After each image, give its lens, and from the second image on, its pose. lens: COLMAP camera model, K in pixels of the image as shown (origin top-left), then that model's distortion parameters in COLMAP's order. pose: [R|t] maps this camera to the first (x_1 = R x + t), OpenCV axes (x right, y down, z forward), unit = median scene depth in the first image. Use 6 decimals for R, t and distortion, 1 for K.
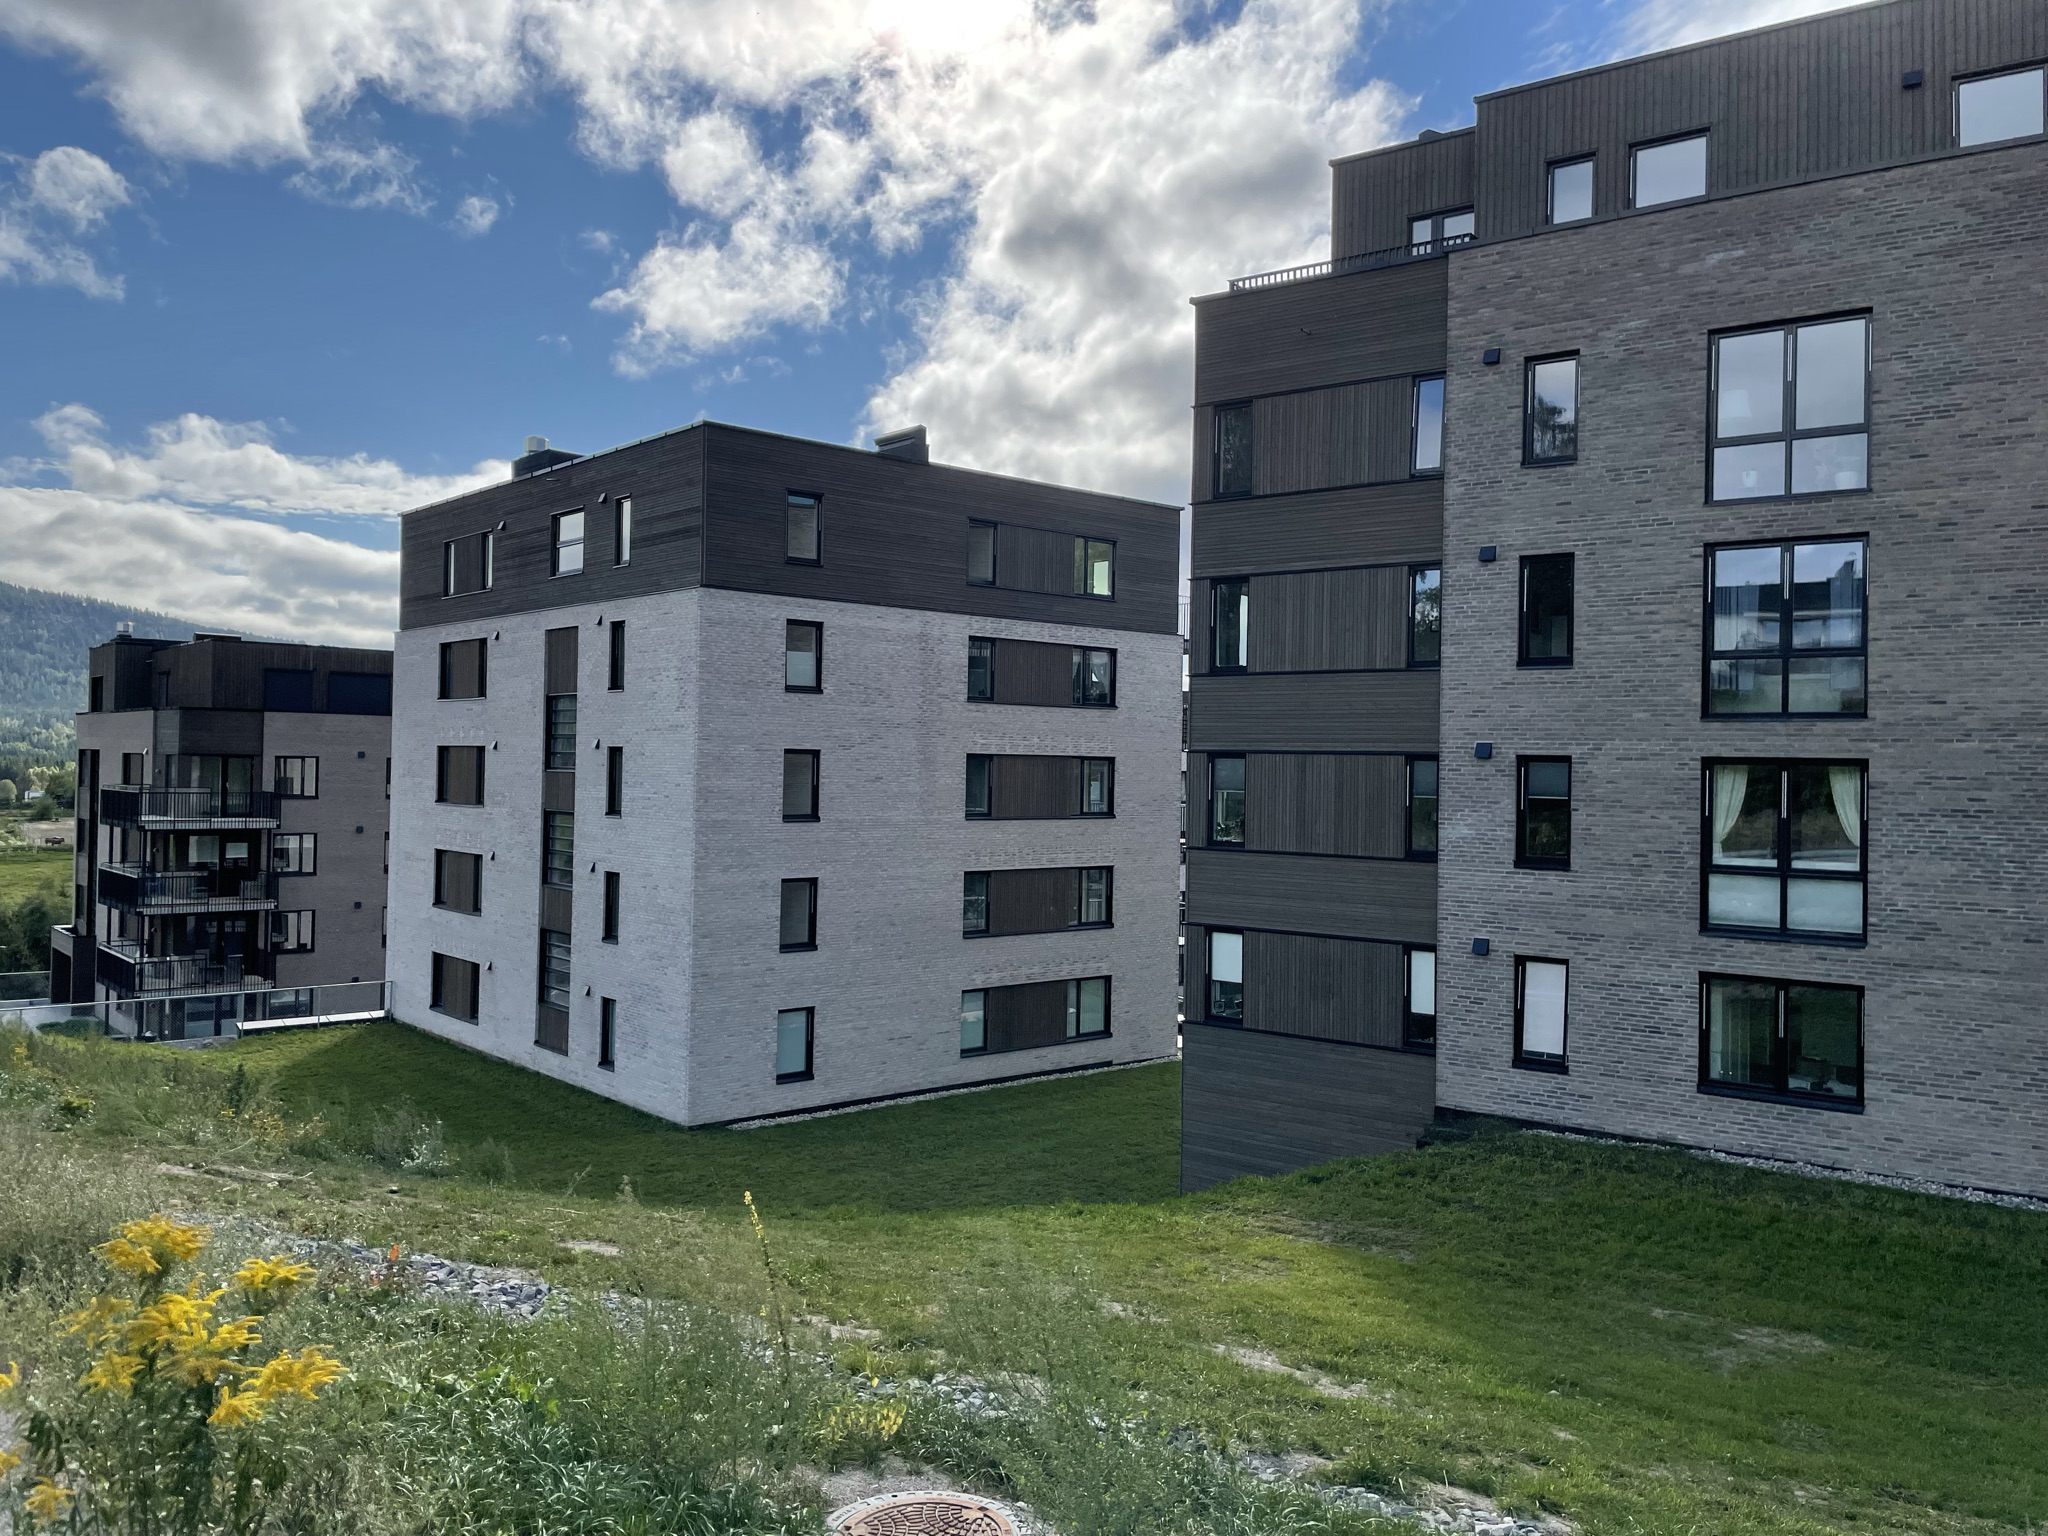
lens RADIAL K [[1547.3, 0, 1023.6], [0, 1547.3, 756.6], [0, 0, 1]] dist [0.004244, 0.000214]
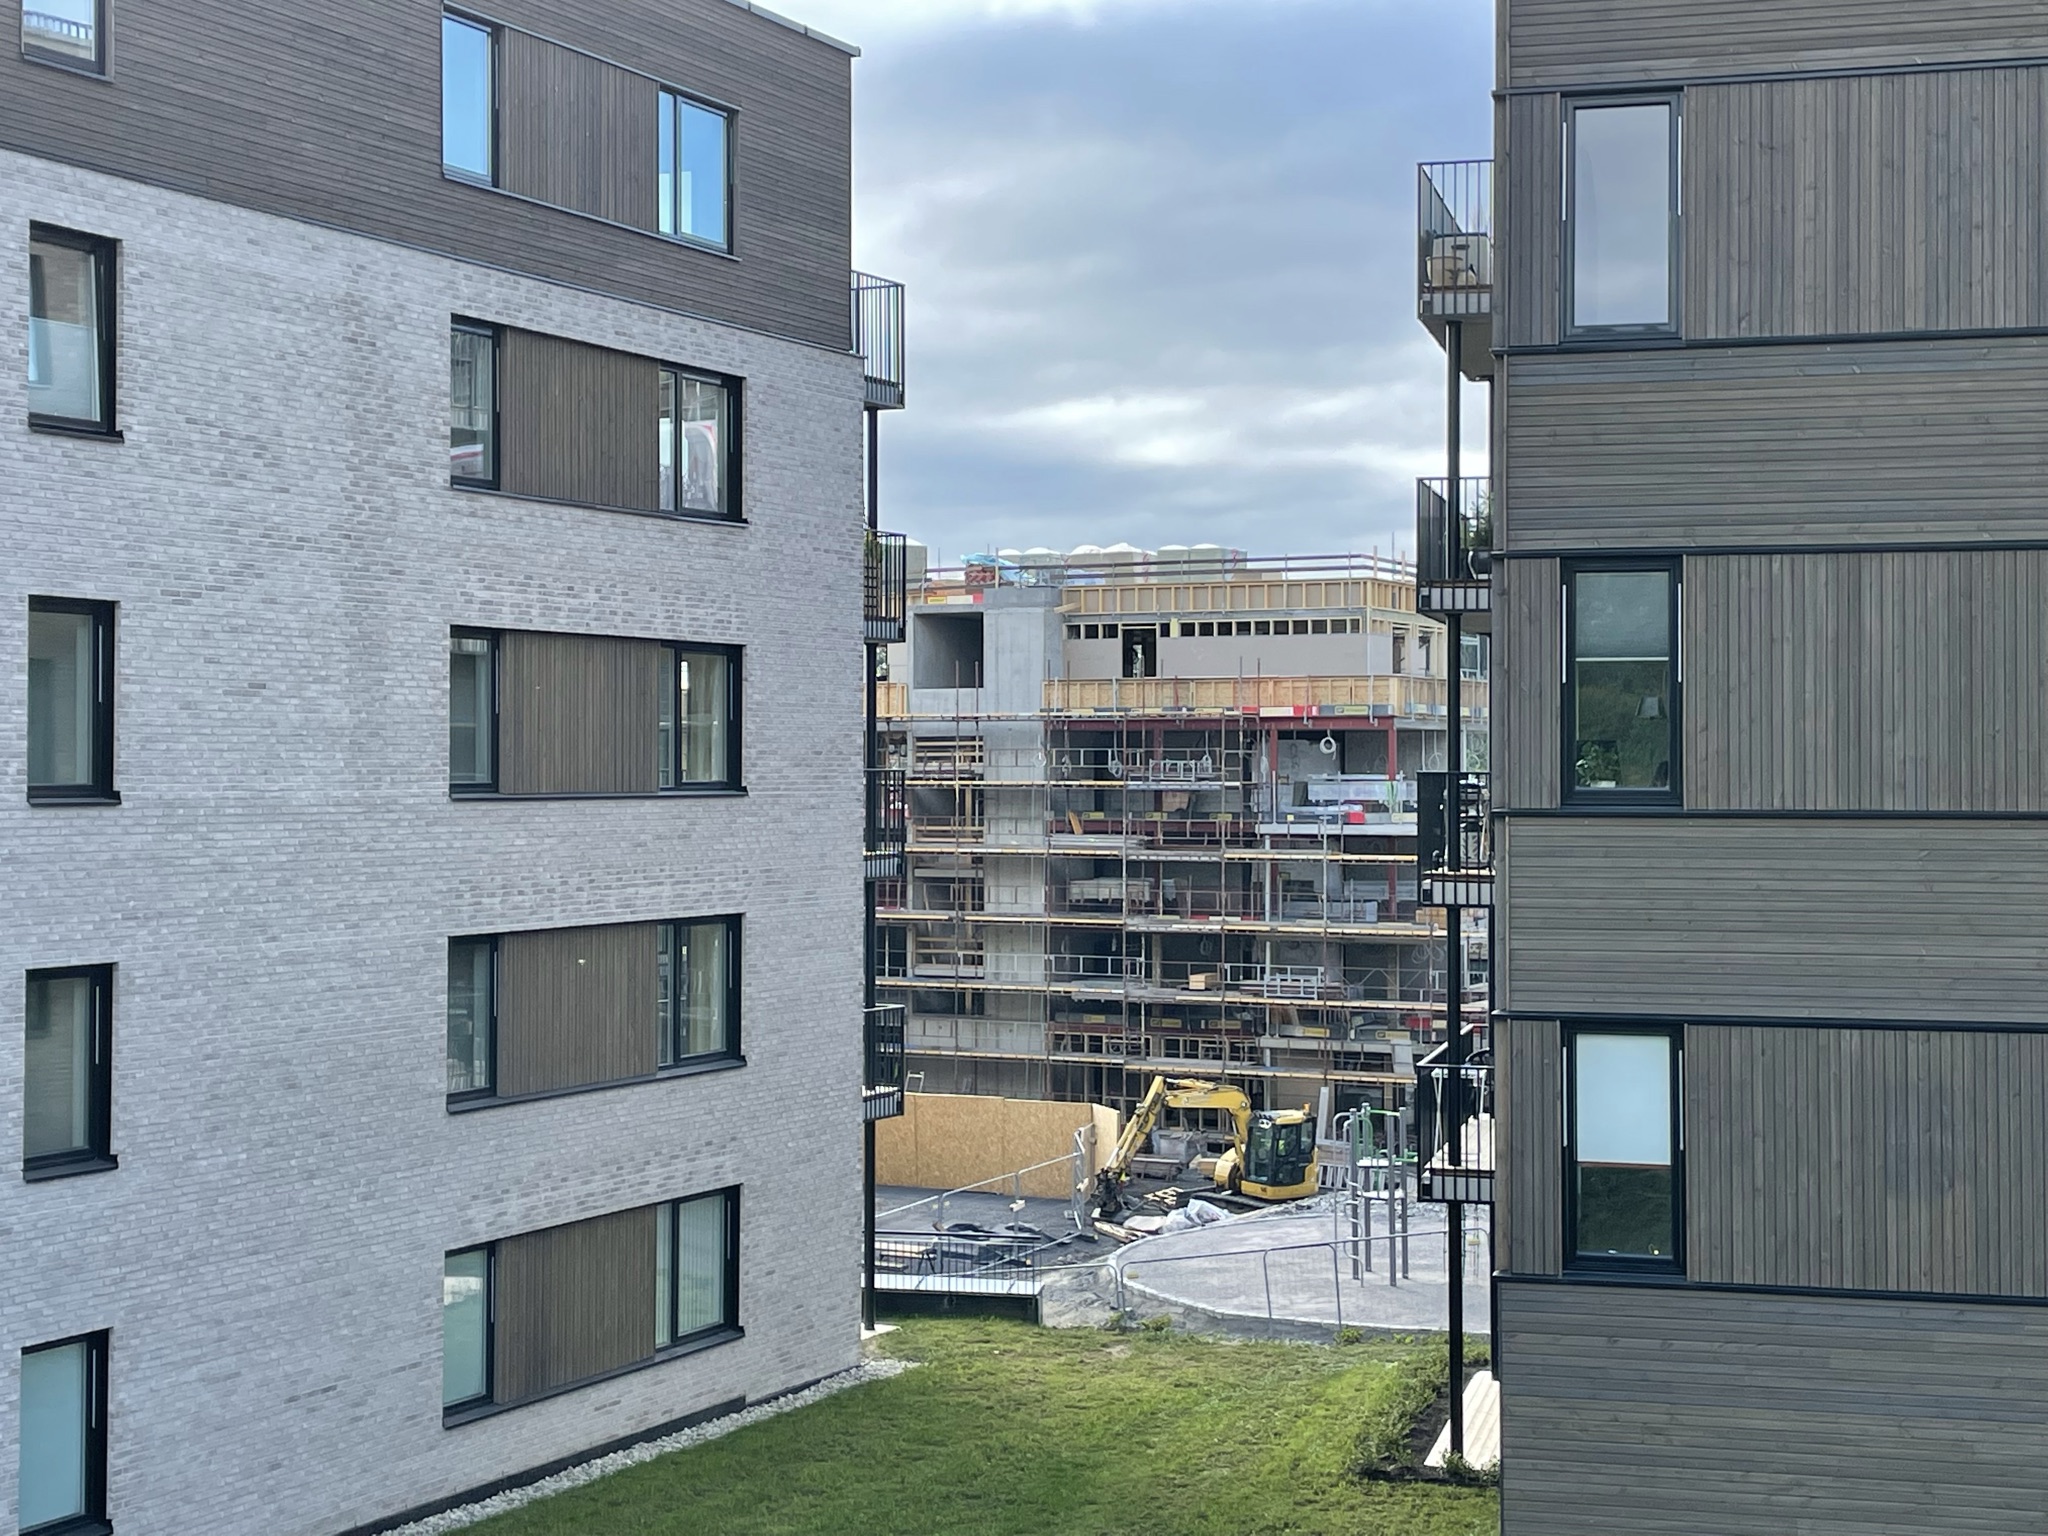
lens RADIAL K [[3031.6, 0, 1025.0], [0, 3031.6, 775.3], [0, 0, 1]] dist [0.045855, 0.000000]
pose [[0.918010, -0.017068, 0.396189, -0.202650], [0.013209, 0.999835, 0.012466, 0.027264], [-0.396337, -0.006211, 0.918084, 0.261207]]
